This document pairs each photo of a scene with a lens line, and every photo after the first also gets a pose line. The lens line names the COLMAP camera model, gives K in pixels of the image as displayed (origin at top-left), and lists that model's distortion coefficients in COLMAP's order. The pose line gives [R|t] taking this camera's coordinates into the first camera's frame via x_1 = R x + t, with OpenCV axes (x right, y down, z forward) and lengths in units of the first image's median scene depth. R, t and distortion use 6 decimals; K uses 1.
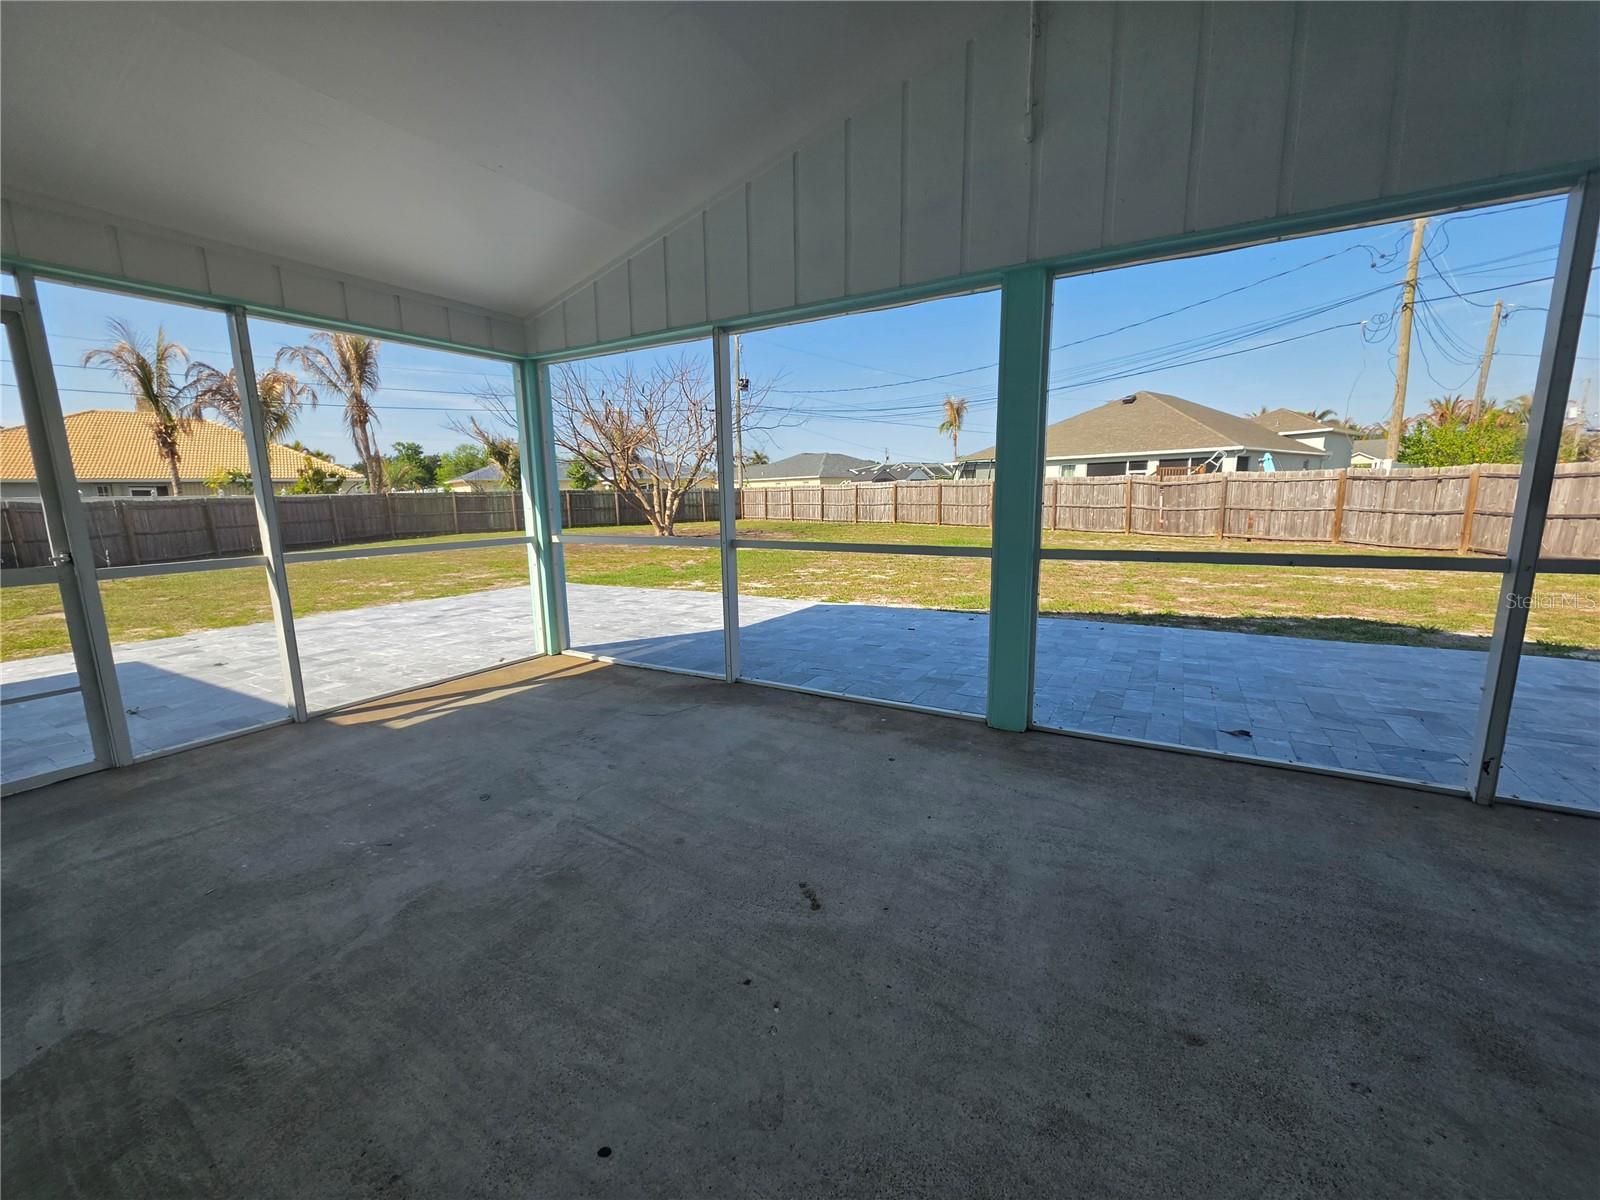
lens RADIAL K [[635.0, 0, 793.8], [0, 635.0, 601.8], [0, 0, 1]] dist [-0.001082, -0.000370]
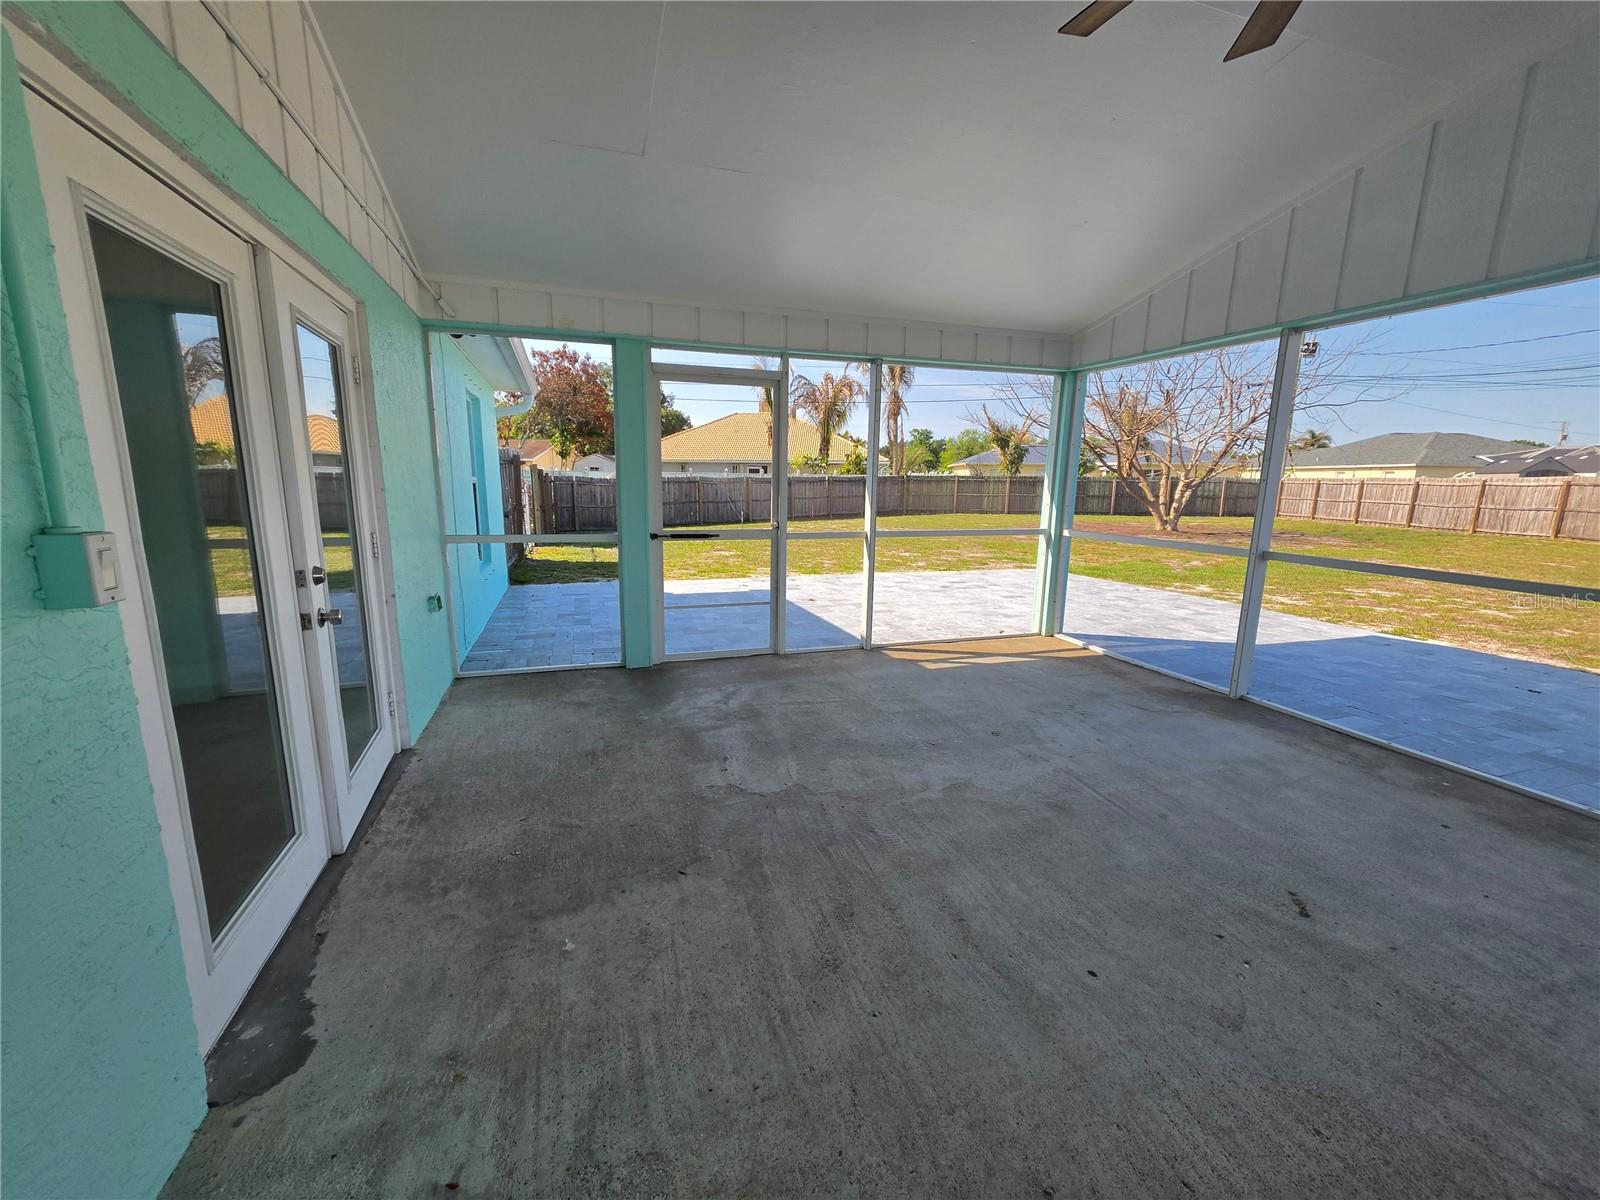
lens RADIAL K [[635.0, 0, 793.8], [0, 635.0, 601.8], [0, 0, 1]] dist [-0.001082, -0.000370]
pose [[0.747895, 0.150039, -0.646639, 0.001509], [-0.133481, 0.988216, 0.074913, 0.000102], [0.650259, 0.030287, 0.759109, -0.158513]]
